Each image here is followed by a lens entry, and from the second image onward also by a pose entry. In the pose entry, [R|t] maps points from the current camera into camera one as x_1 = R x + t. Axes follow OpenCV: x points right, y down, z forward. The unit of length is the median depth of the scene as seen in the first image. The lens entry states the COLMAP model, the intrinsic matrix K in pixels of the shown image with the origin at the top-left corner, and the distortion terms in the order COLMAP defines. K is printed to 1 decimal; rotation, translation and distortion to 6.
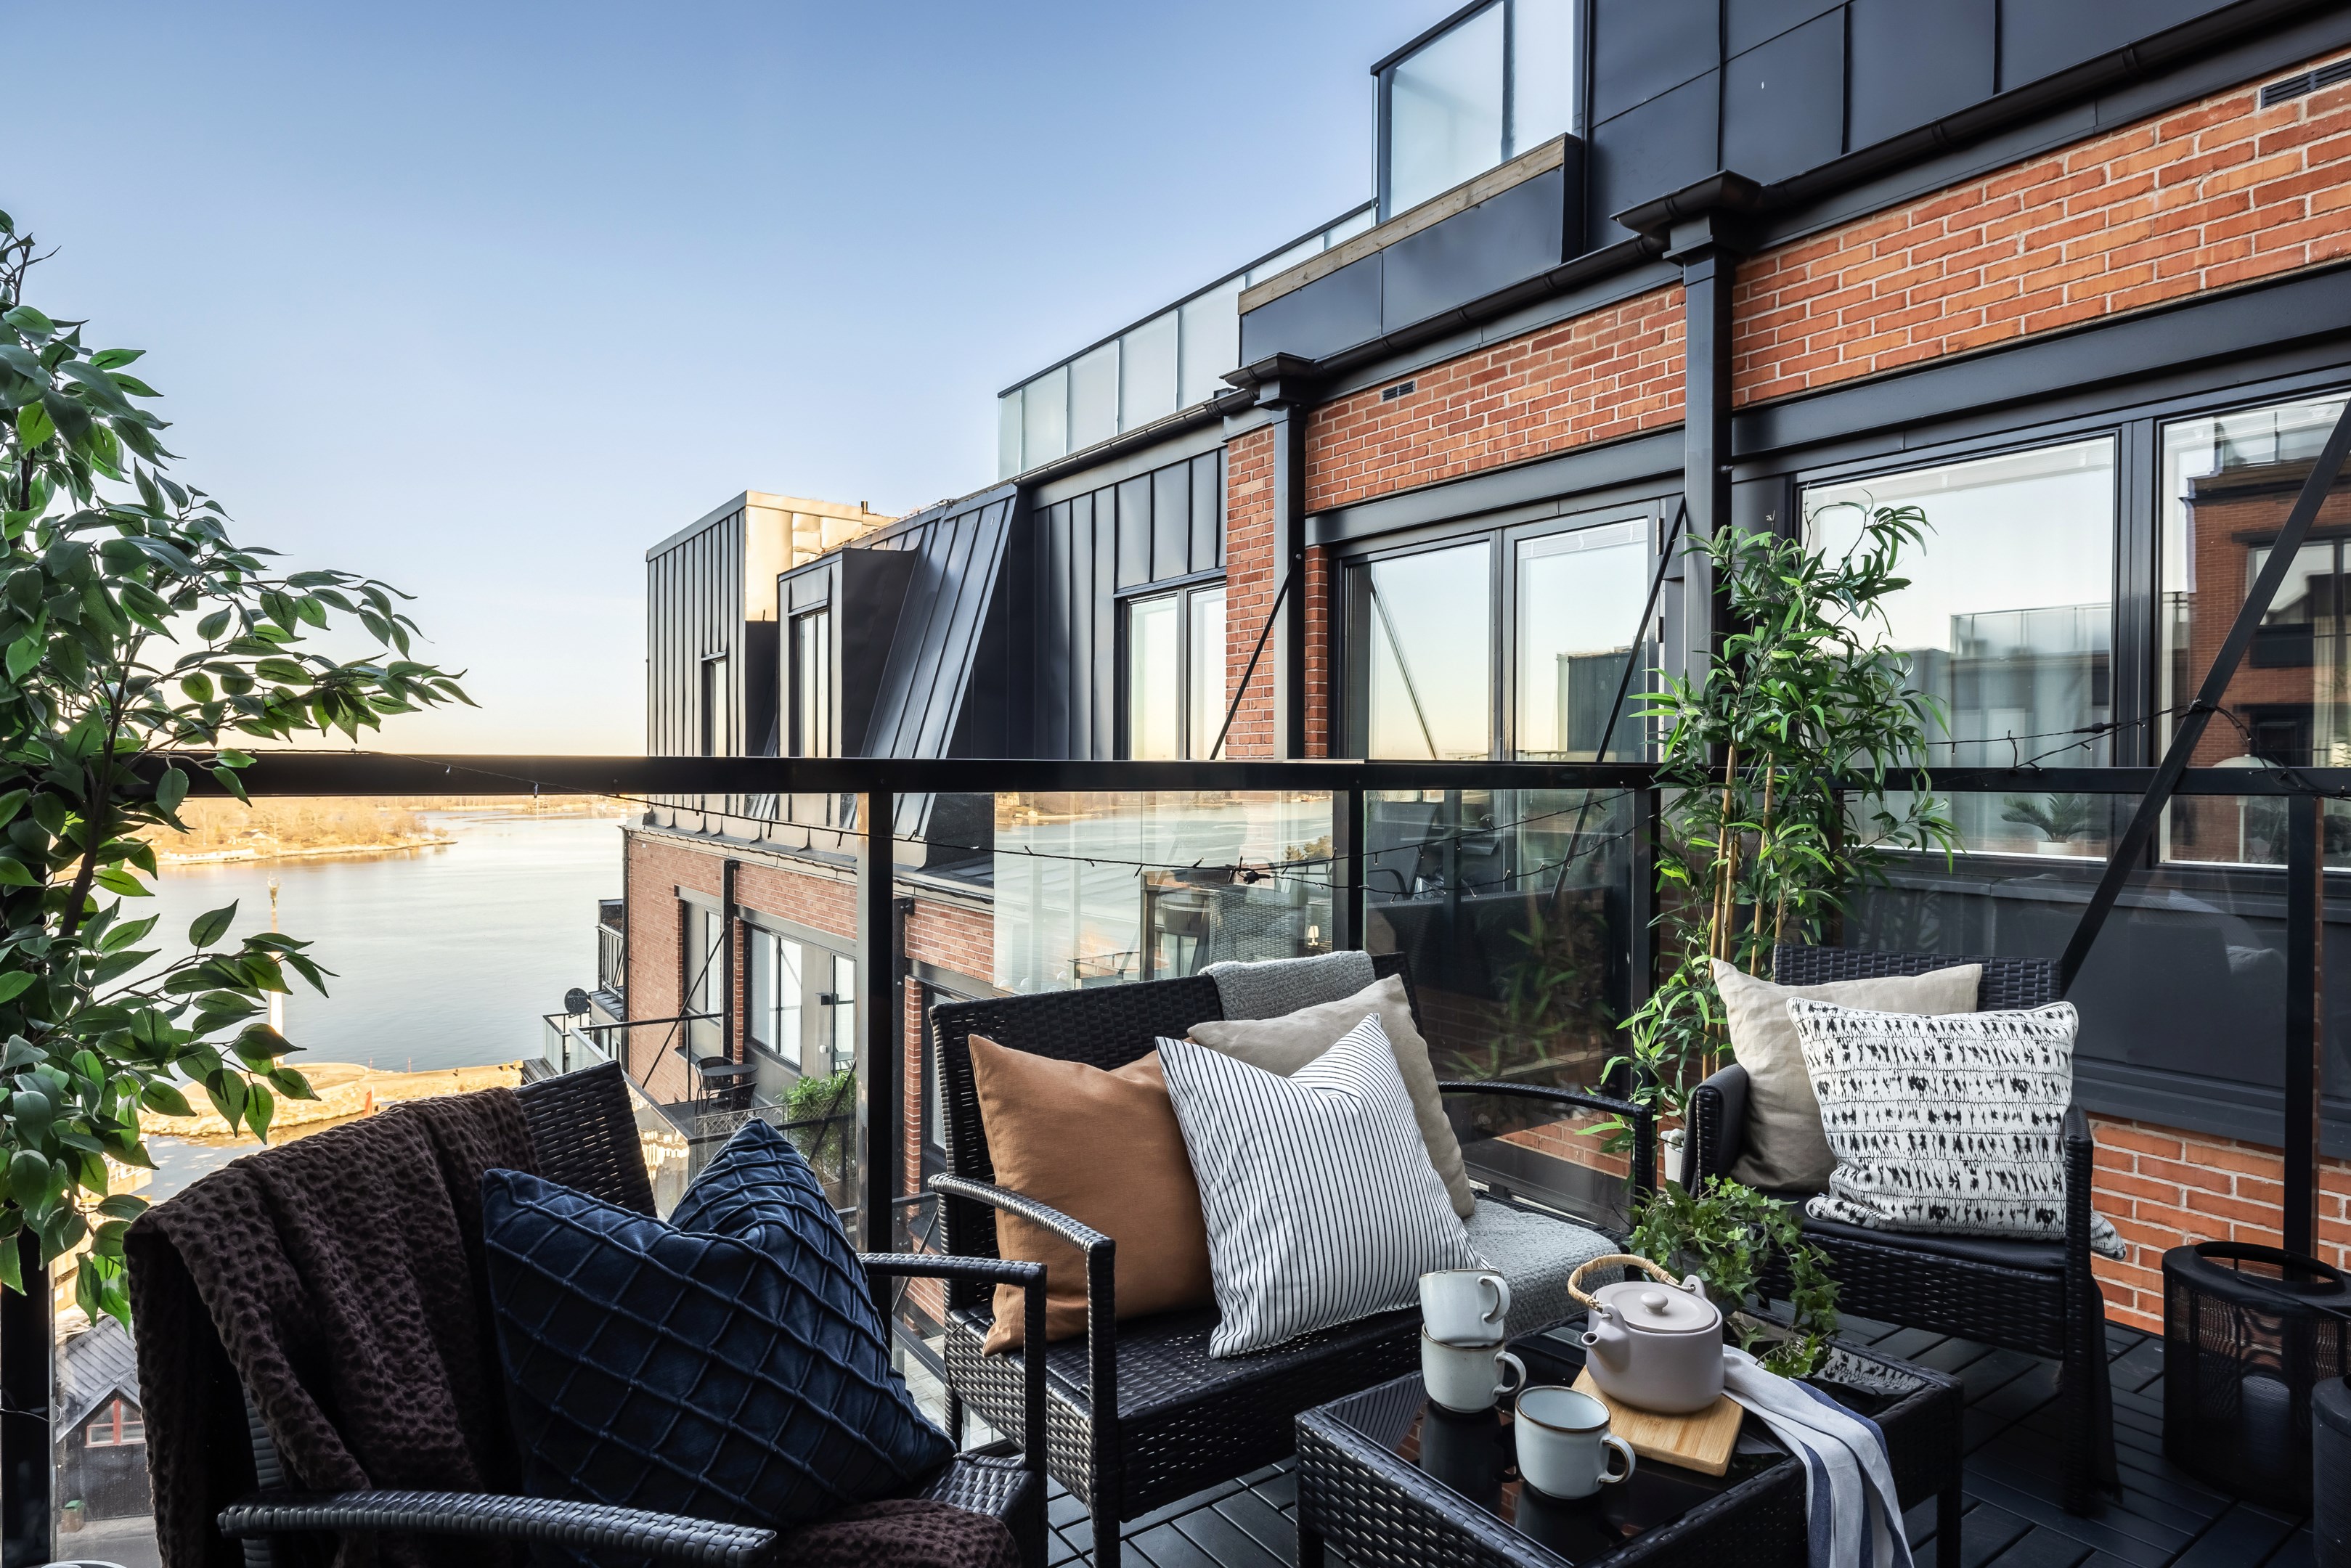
lens RADIAL K [[1280.3, 0, 1174.2], [0, 1280.3, 779.0], [0, 0, 1]] dist [-0.001562, -0.000119]
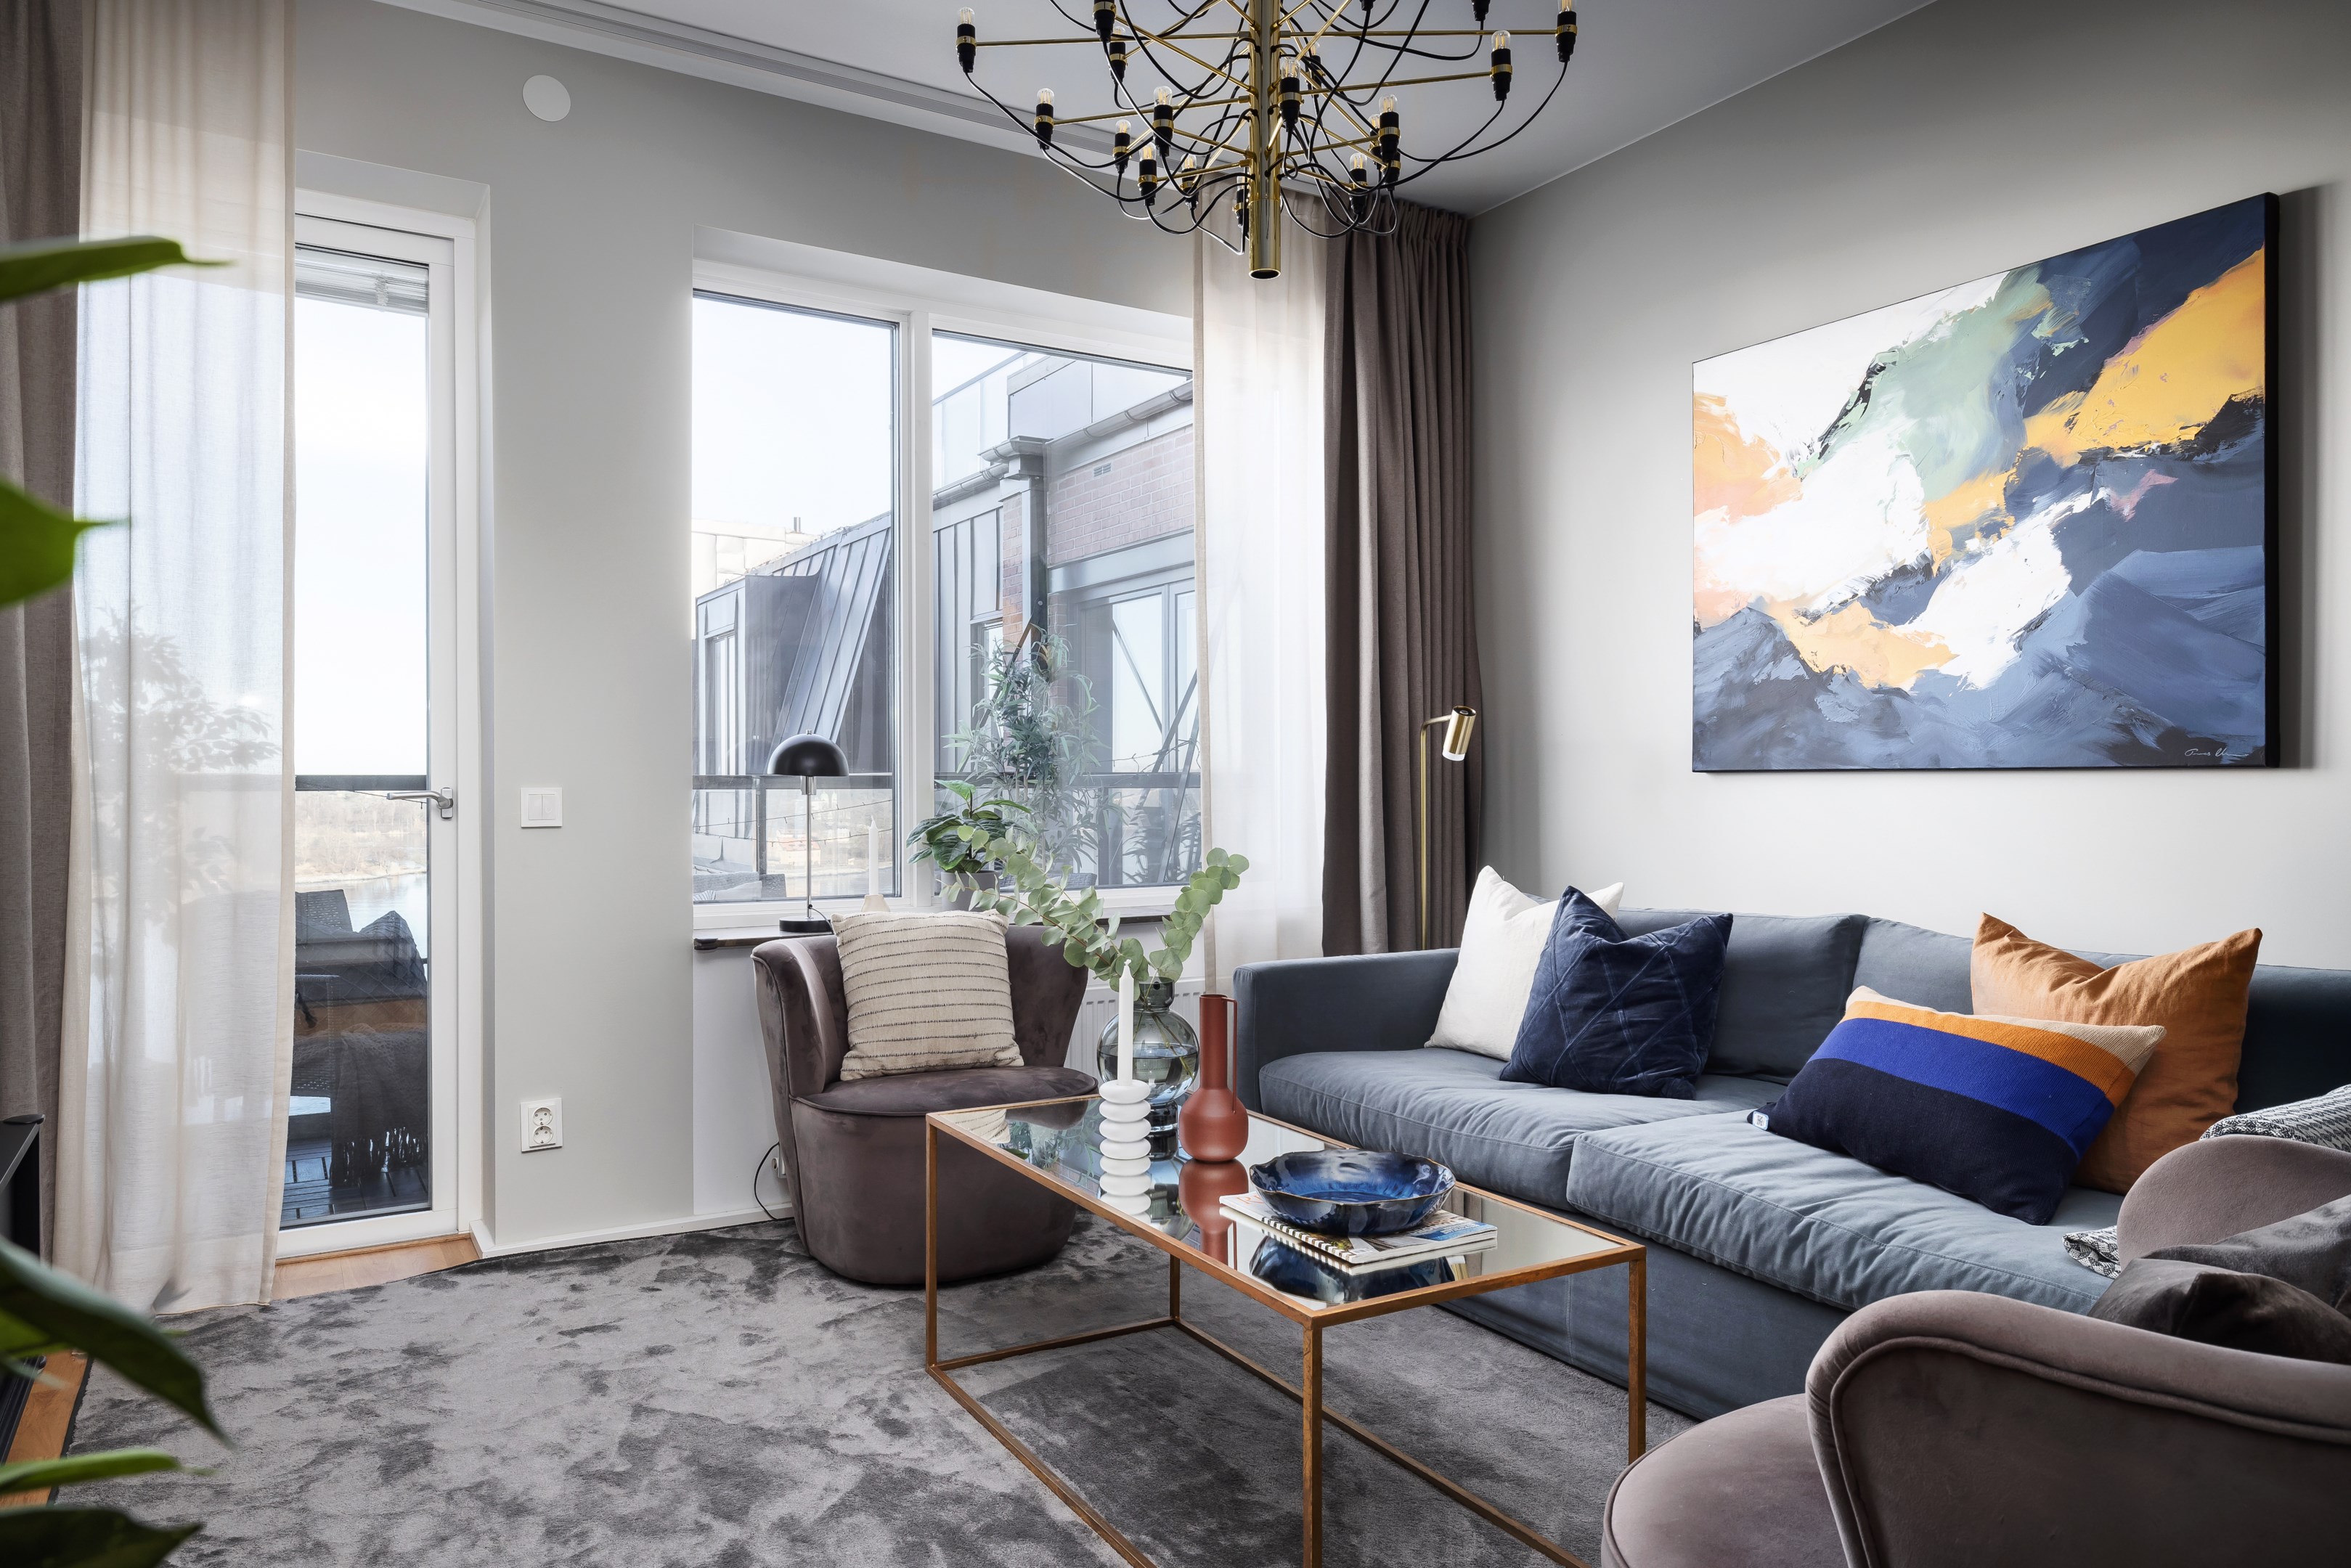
lens RADIAL K [[1469.2, 0, 1100.3], [0, 1469.2, 786.5], [0, 0, 1]] dist [-0.000582, -0.003318]
pose [[0.996255, -0.008206, -0.086078, 0.266740], [0.007748, 0.999954, -0.005651, 0.006865], [0.086120, 0.004963, 0.996272, -0.363544]]
